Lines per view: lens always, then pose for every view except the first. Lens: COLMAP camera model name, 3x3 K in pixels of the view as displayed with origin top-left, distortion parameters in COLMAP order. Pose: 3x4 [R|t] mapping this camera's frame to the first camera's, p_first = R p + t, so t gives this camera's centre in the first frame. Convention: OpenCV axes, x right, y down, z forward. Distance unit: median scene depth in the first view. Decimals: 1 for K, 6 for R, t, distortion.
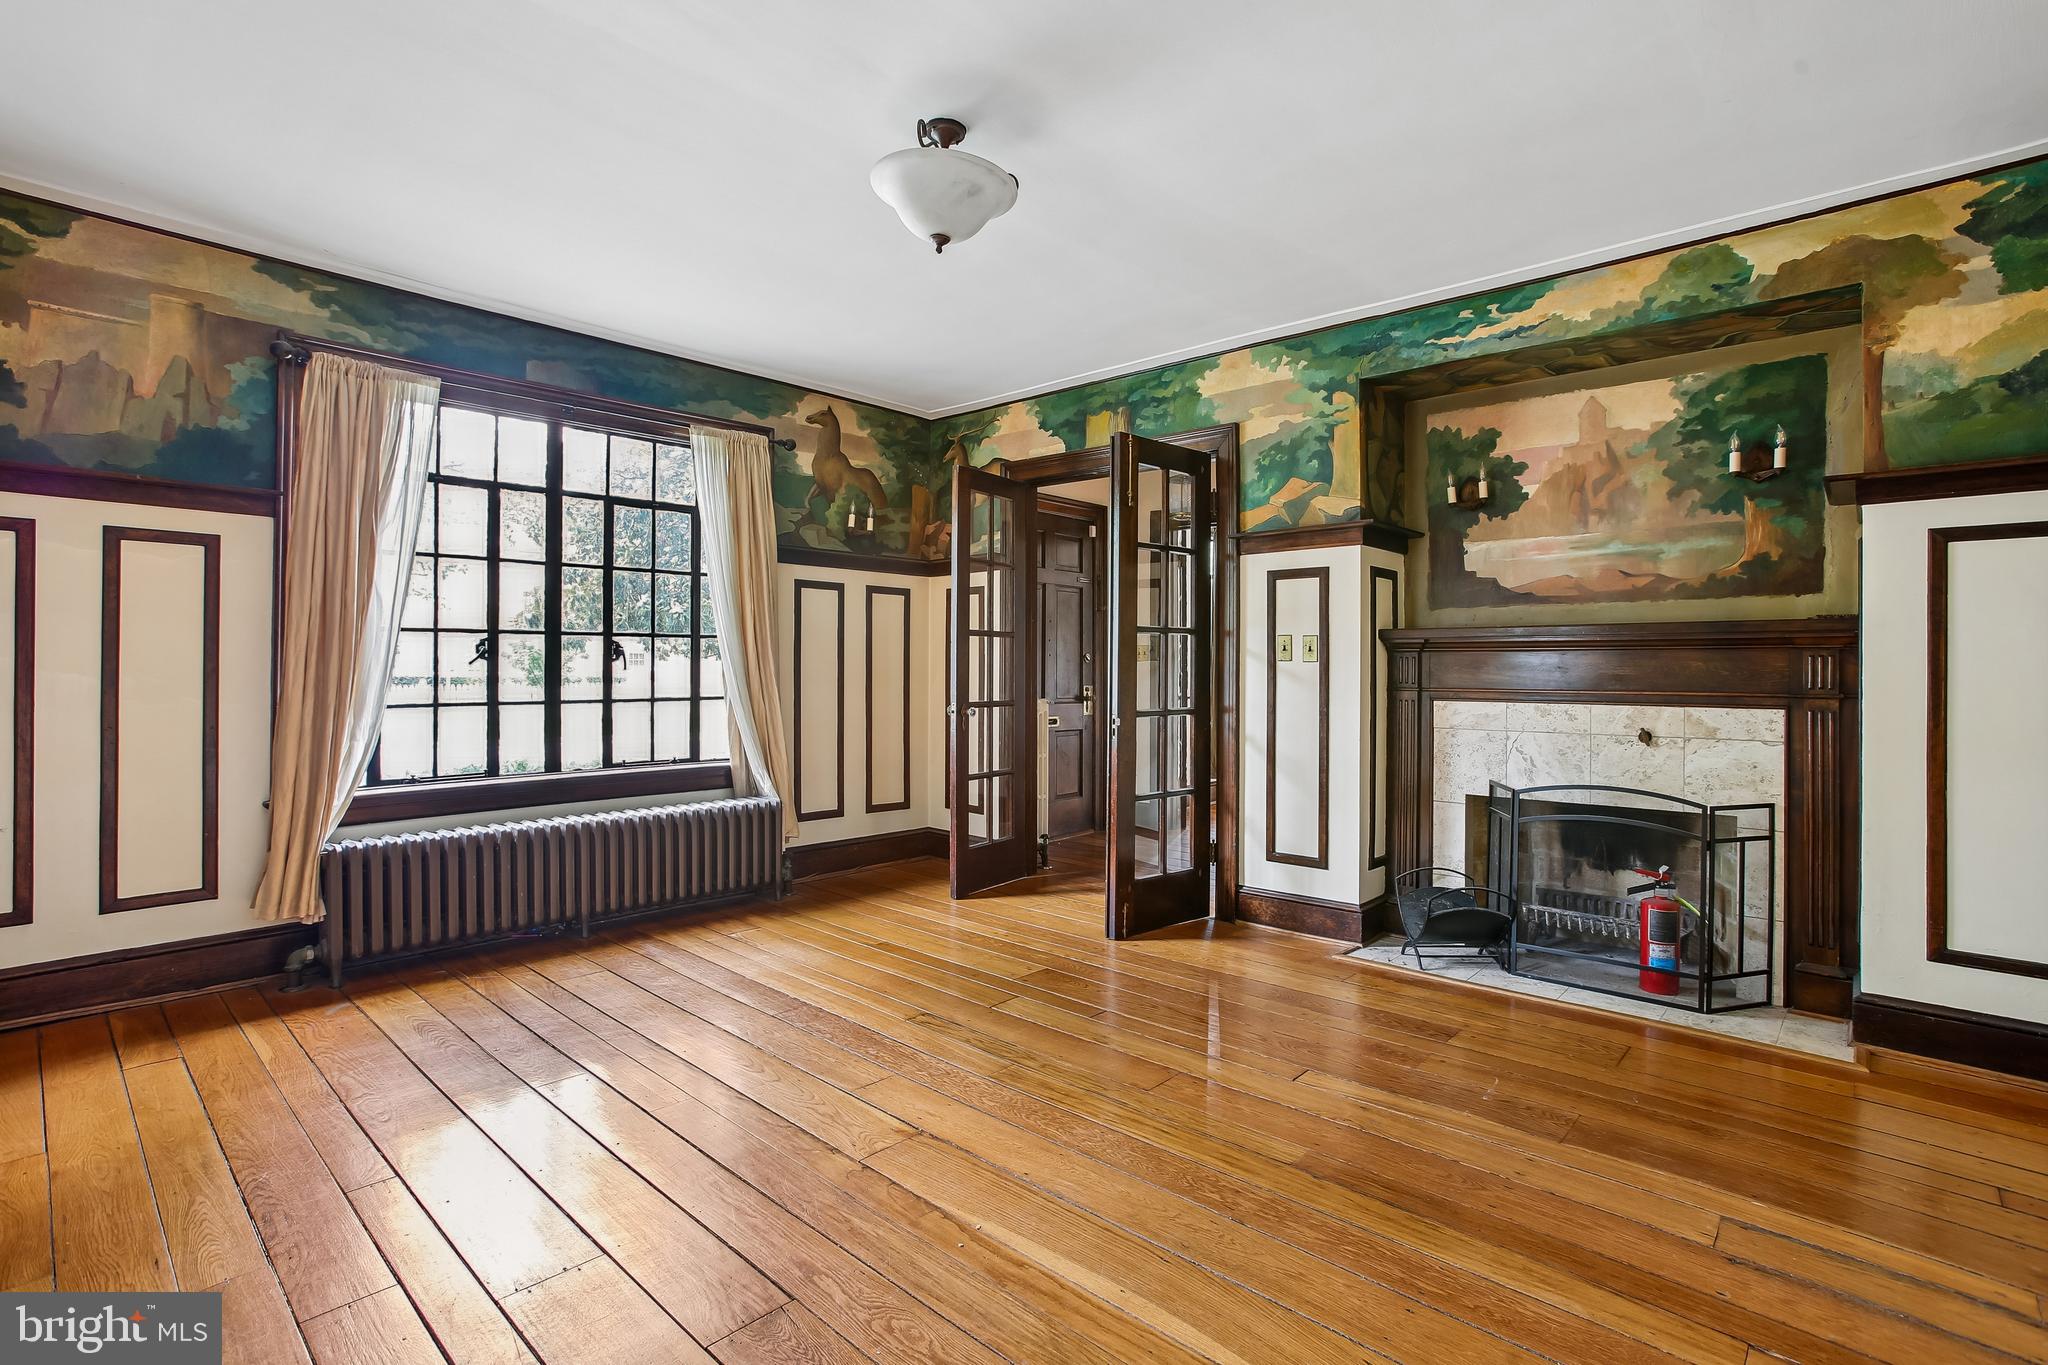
lens RADIAL K [[974.3, 0, 1024.0], [0, 974.3, 682.5], [0, 0, 1]] dist [-0.063741, 0.032737]
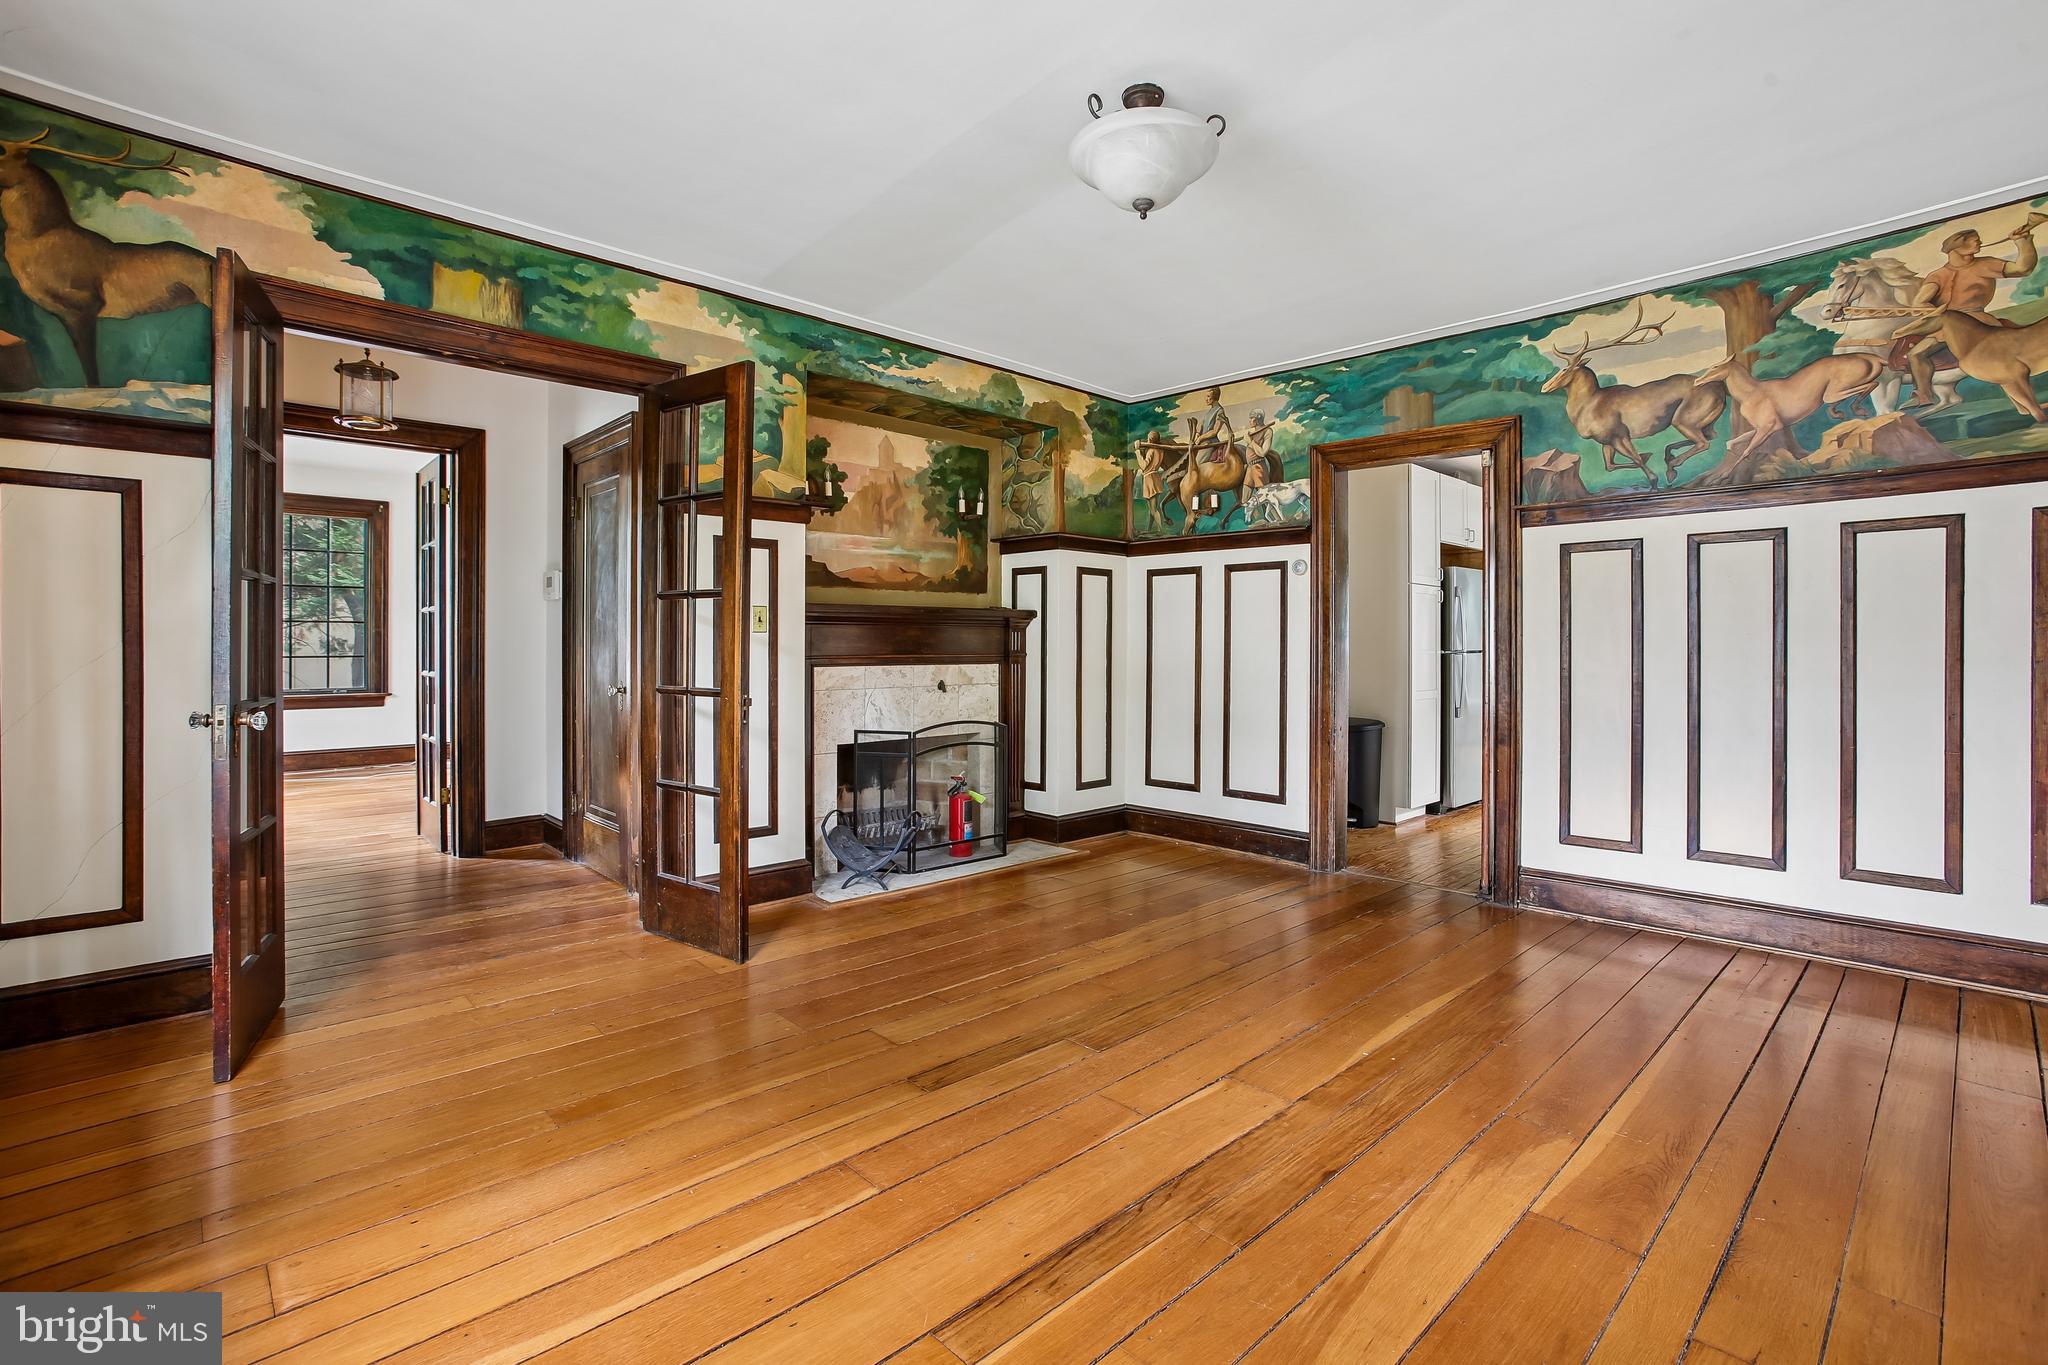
lens RADIAL K [[940.5, 0, 1037.1], [0, 940.5, 652.5], [0, 0, 1]] dist [-0.063777, 0.034475]
pose [[0.062279, -0.016443, 0.997923, -0.730531], [0.011549, 0.999809, 0.015753, -0.014016], [-0.997992, 0.010544, 0.062457, 0.731521]]
